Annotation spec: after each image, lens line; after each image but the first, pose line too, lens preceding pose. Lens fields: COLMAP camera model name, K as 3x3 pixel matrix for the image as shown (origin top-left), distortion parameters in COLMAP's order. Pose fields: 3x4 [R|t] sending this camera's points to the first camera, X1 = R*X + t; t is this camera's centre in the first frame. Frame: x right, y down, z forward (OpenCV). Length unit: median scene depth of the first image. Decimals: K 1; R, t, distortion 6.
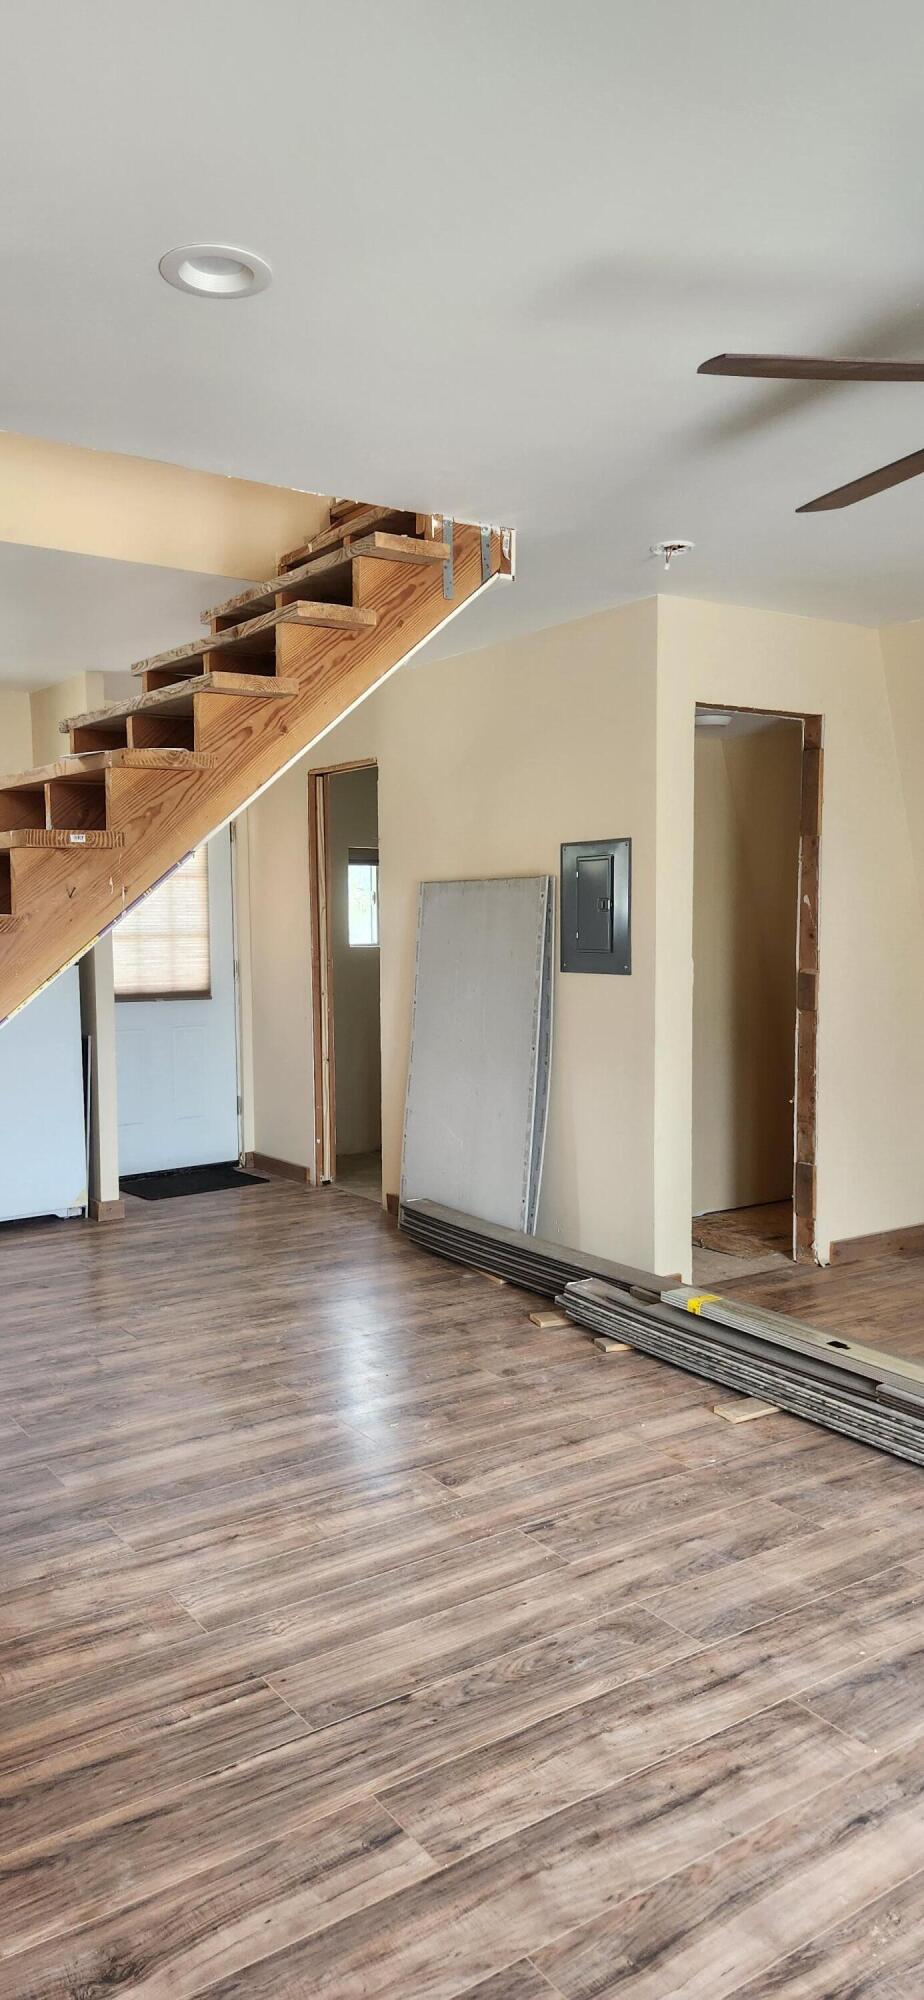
lens RADIAL K [[1327.8, 0, 449.9], [0, 1327.8, 995.2], [0, 0, 1]] dist [0.057179, -0.050252]
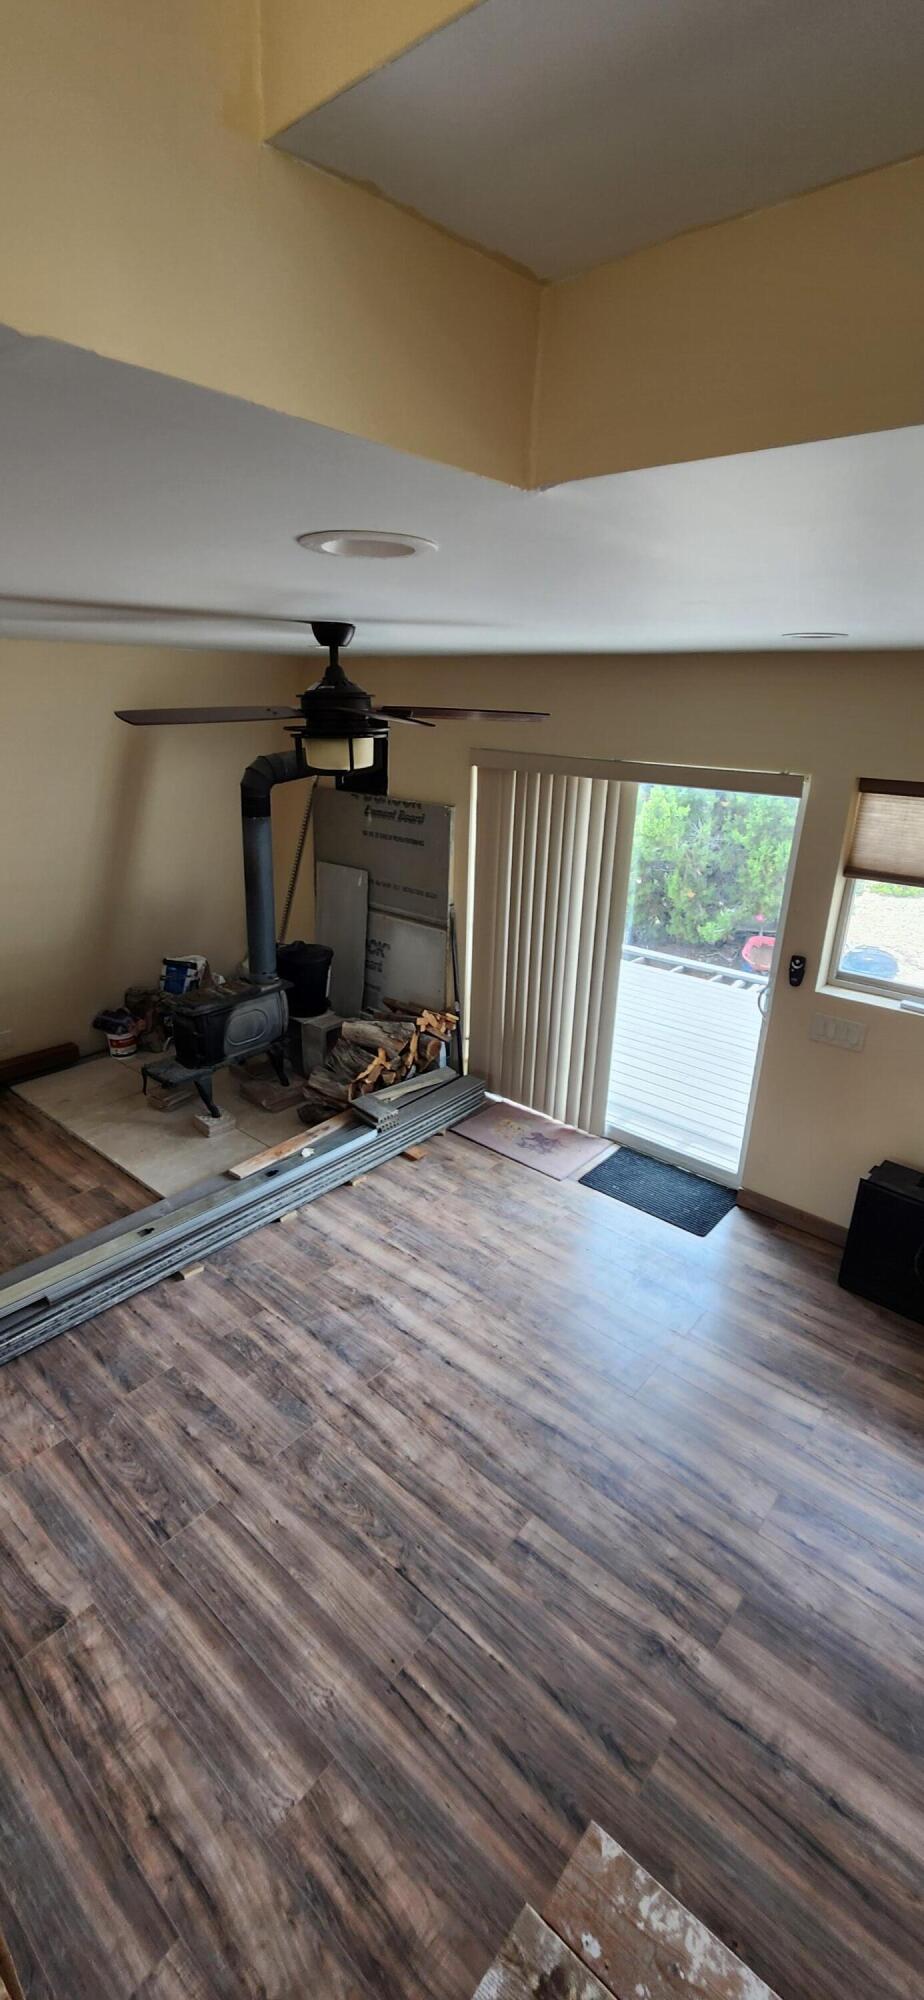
lens RADIAL K [[820.1, 0, 453.2], [0, 820.1, 1006.3], [0, 0, 1]] dist [0.004223, -0.004121]
pose [[-0.256604, -0.338815, 0.905184, -0.582413], [0.033407, 0.932874, 0.358649, -0.366530], [-0.965939, 0.122270, -0.228061, 0.898392]]
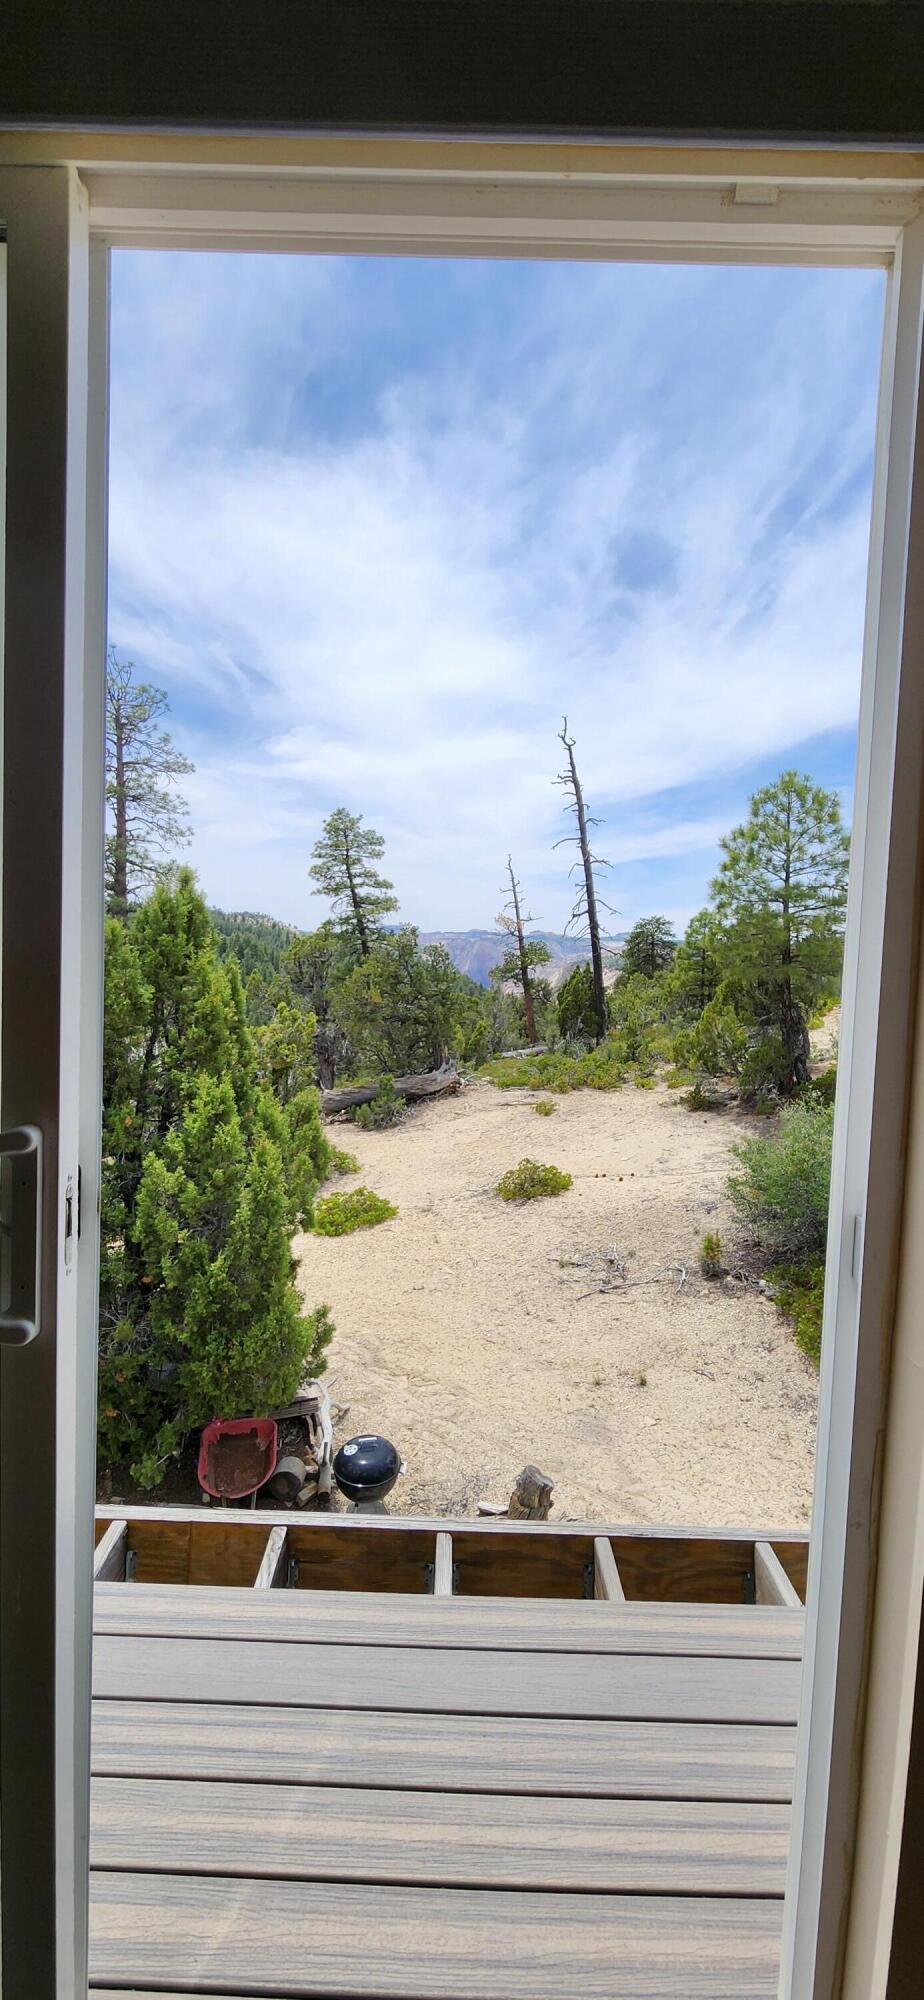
lens RADIAL K [[820.1, 0, 460.3], [0, 820.1, 992.0], [0, 0, 1]] dist [0.004223, -0.004121]
pose [[-0.829704, -0.052744, 0.555706, 0.444563], [0.001635, 0.995292, 0.096909, -0.981793], [-0.558201, 0.081314, -0.825712, 0.334680]]
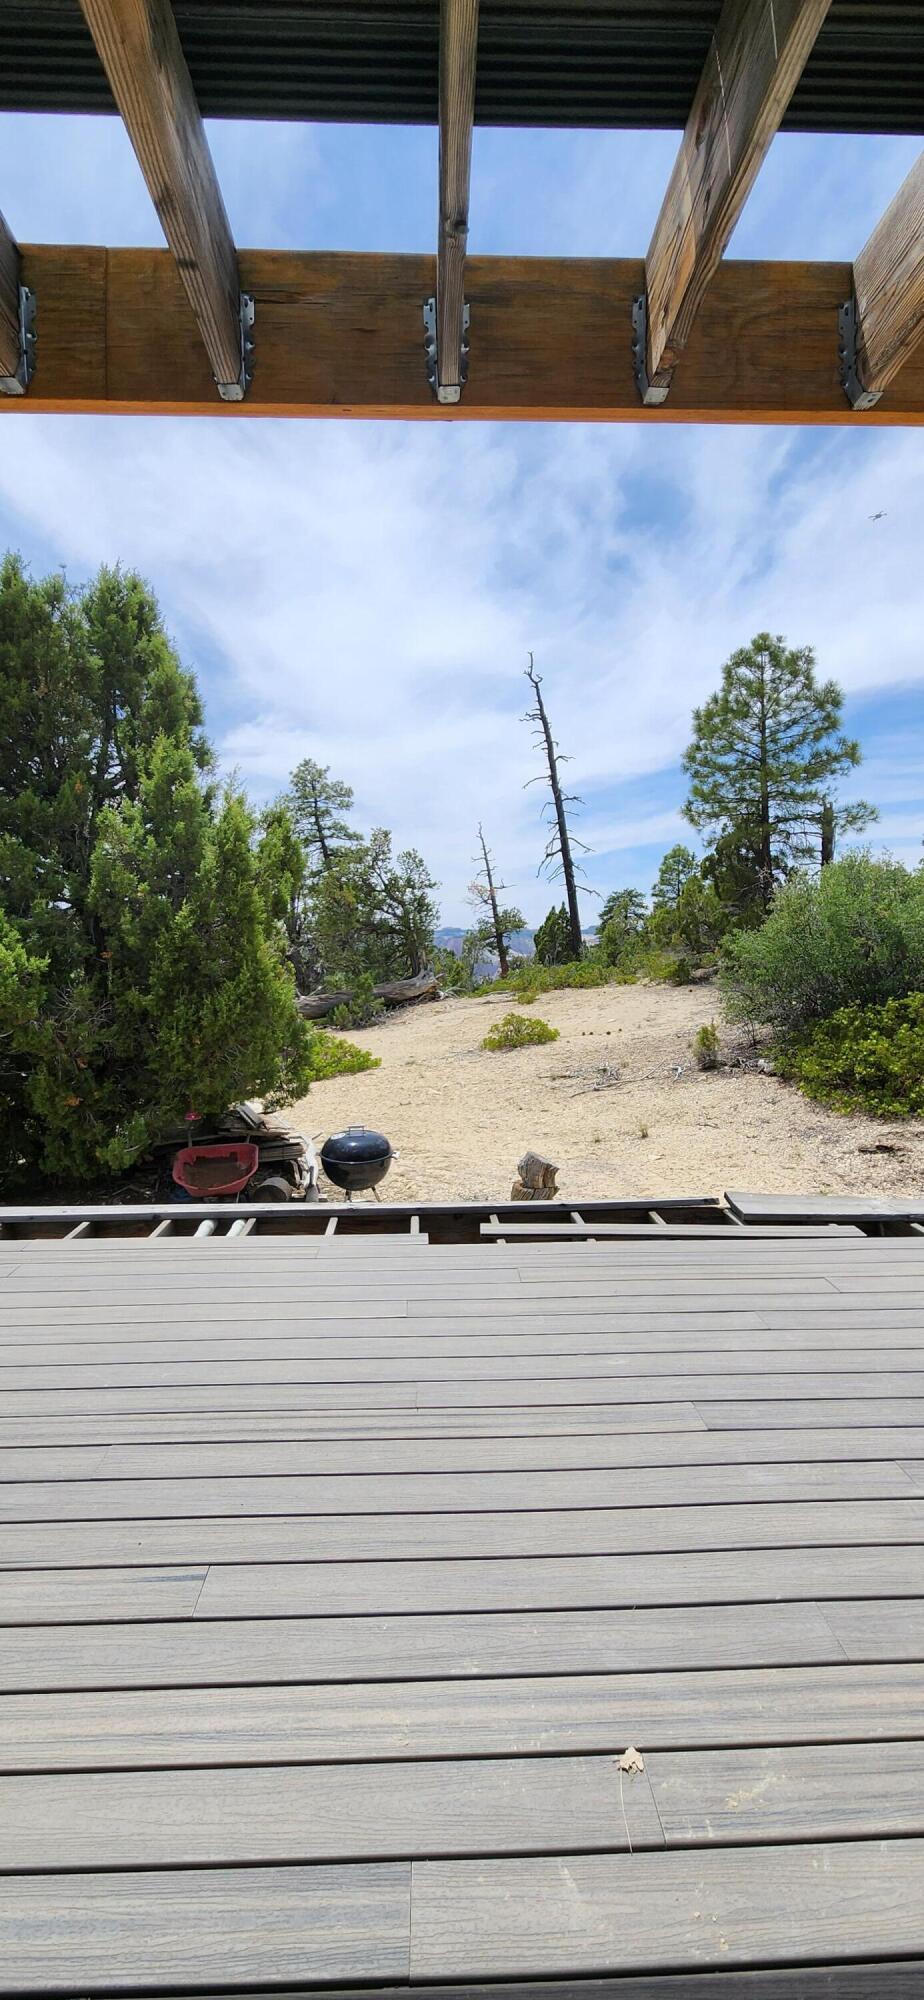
lens RADIAL K [[820.1, 0, 461.4], [0, 820.1, 991.1], [0, 0, 1]] dist [0.004223, -0.004121]
pose [[-0.848023, -0.020205, 0.529574, 0.529472], [0.038105, 0.994362, 0.098957, 0.031369], [-0.528588, 0.104097, -0.842472, 0.287686]]
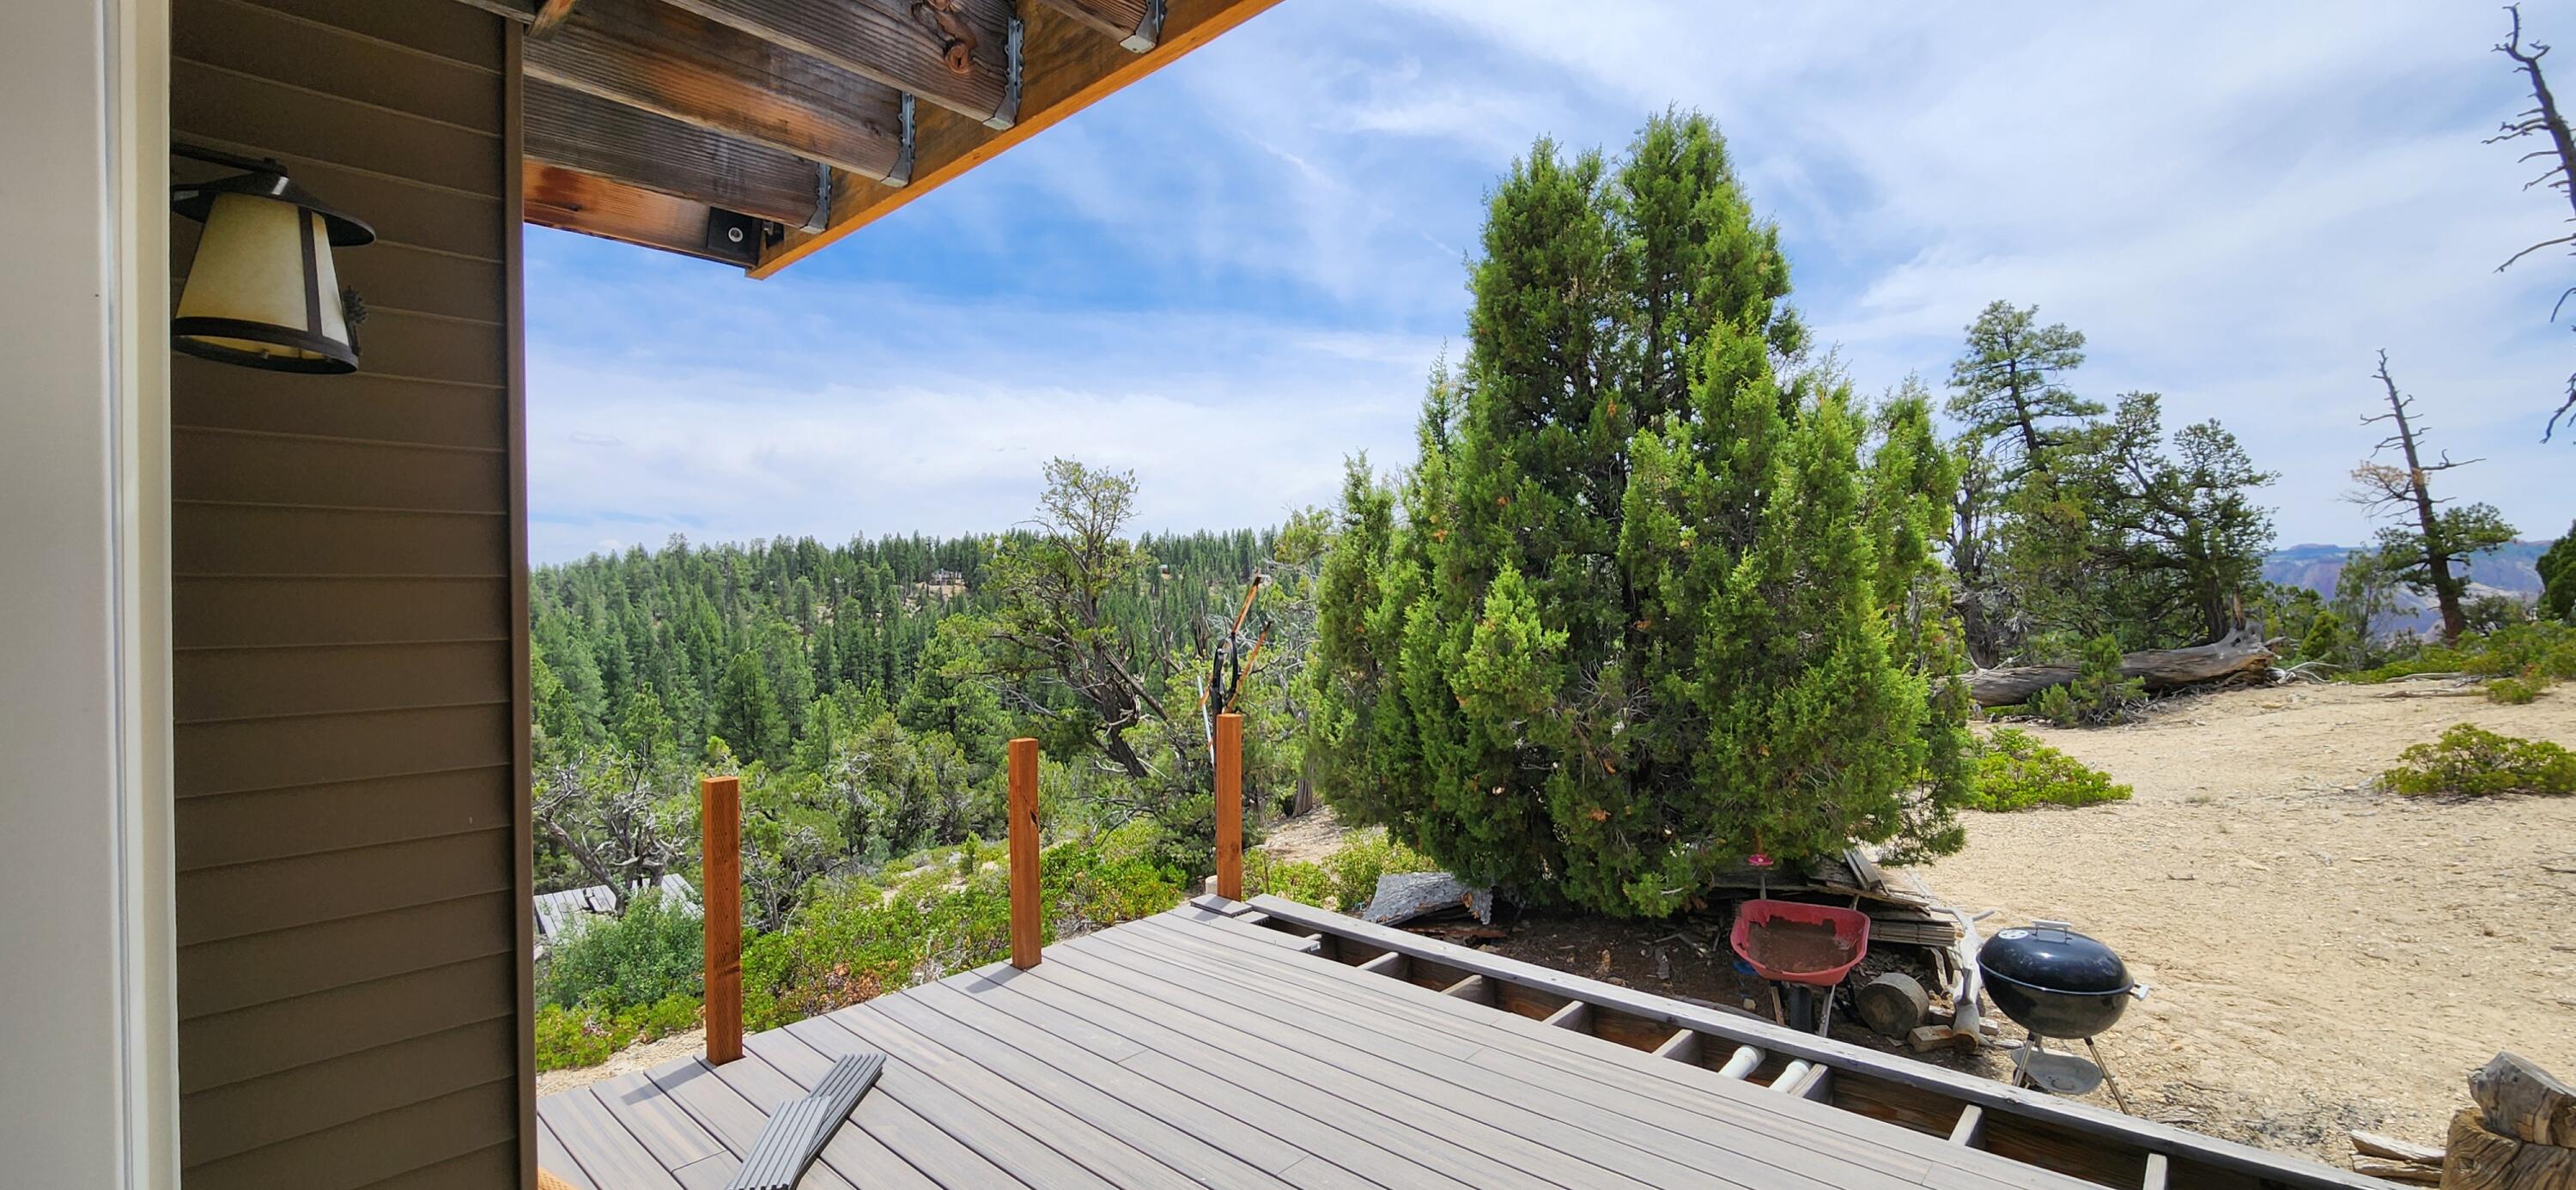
lens RADIAL K [[1056.2, 0, 1275.1], [0, 1056.2, 596.2], [0, 0, 1]] dist [0.004223, -0.004121]
pose [[-0.221177, 0.010318, 0.975179, 0.590077], [0.073486, 0.997278, 0.006115, -0.009879], [-0.972461, 0.073014, -0.221333, 0.110427]]
